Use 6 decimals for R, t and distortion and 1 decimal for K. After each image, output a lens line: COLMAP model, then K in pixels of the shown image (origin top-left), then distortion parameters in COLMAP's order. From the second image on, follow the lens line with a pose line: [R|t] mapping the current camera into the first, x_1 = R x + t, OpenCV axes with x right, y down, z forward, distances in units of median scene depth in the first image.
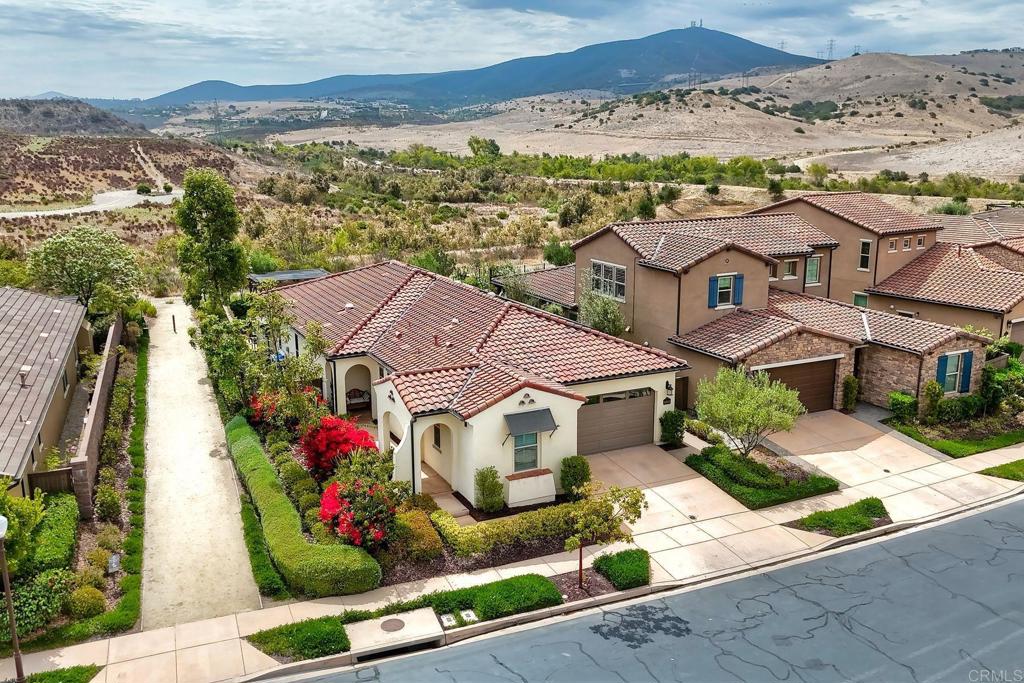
lens RADIAL K [[894.4, 0, 513.7], [0, 894.4, 344.5], [0, 0, 1]] dist [0.065054, -0.058508]
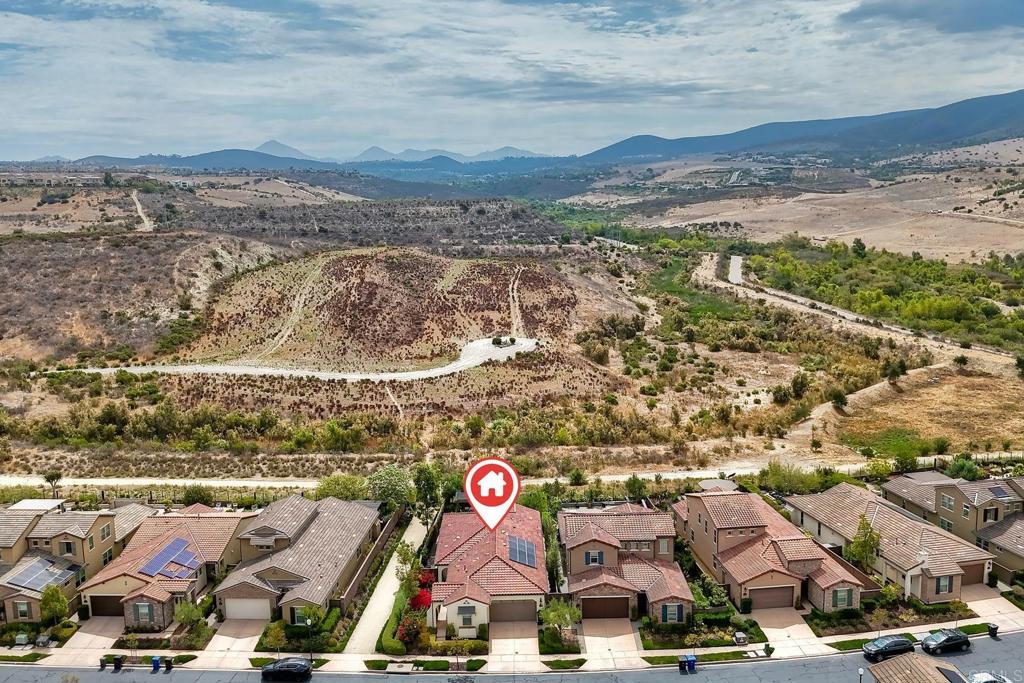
lens RADIAL K [[925.8, 0, 518.2], [0, 925.8, 342.1], [0, 0, 1]] dist [0.106621, -0.225522]
pose [[0.901918, 0.060699, -0.427621, 1.225742], [-0.083458, 0.995908, -0.034662, -0.601270], [0.423767, 0.066951, 0.903293, -1.532268]]
